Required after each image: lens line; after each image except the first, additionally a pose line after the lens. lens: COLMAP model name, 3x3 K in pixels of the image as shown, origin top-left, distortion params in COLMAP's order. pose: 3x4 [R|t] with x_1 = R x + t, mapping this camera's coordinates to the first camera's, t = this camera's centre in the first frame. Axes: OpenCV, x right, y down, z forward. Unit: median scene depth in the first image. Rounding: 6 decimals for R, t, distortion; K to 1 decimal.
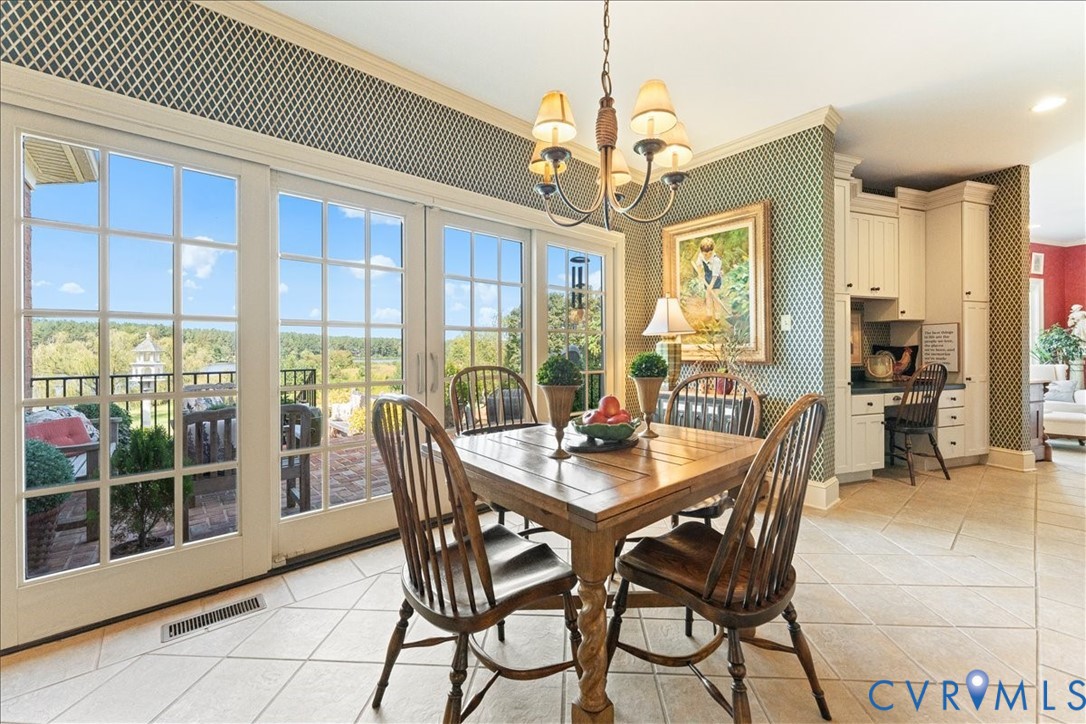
lens RADIAL K [[431.6, 0, 543.0], [0, 431.6, 362.0], [0, 0, 1]] dist [0.001646, 0.000027]
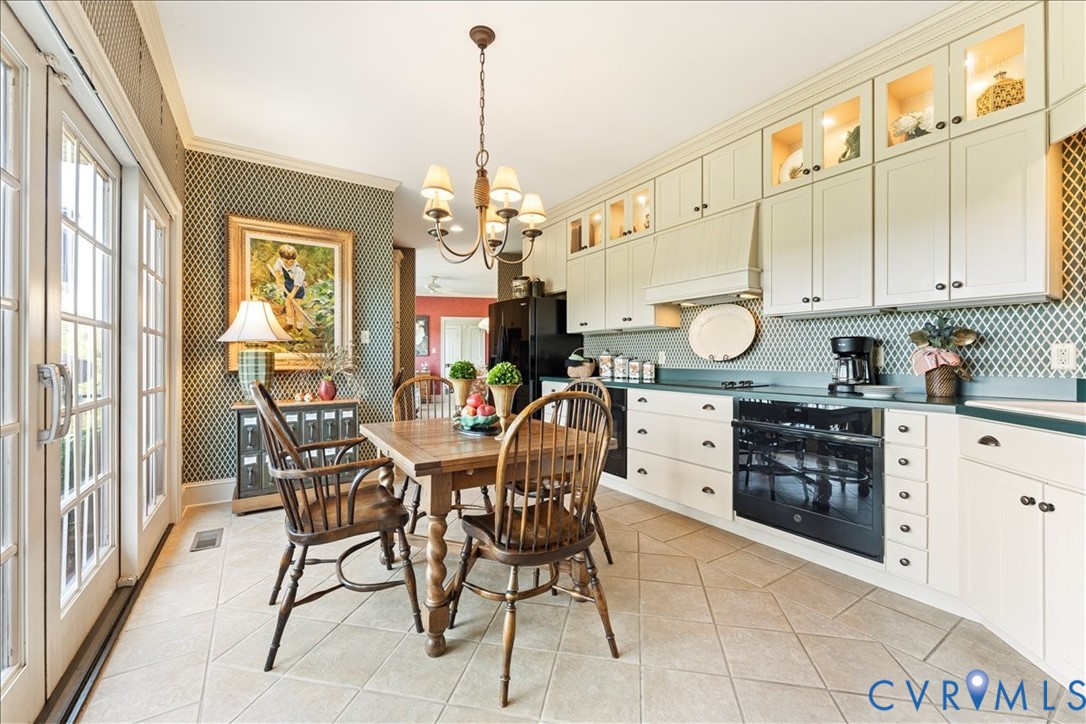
lens RADIAL K [[431.6, 0, 543.0], [0, 431.6, 362.0], [0, 0, 1]] dist [0.001646, 0.000027]
pose [[0.128328, -0.004514, 0.991721, -0.528488], [0.028686, 0.999588, 0.000838, -0.005834], [-0.991317, 0.028341, 0.128405, 0.310233]]
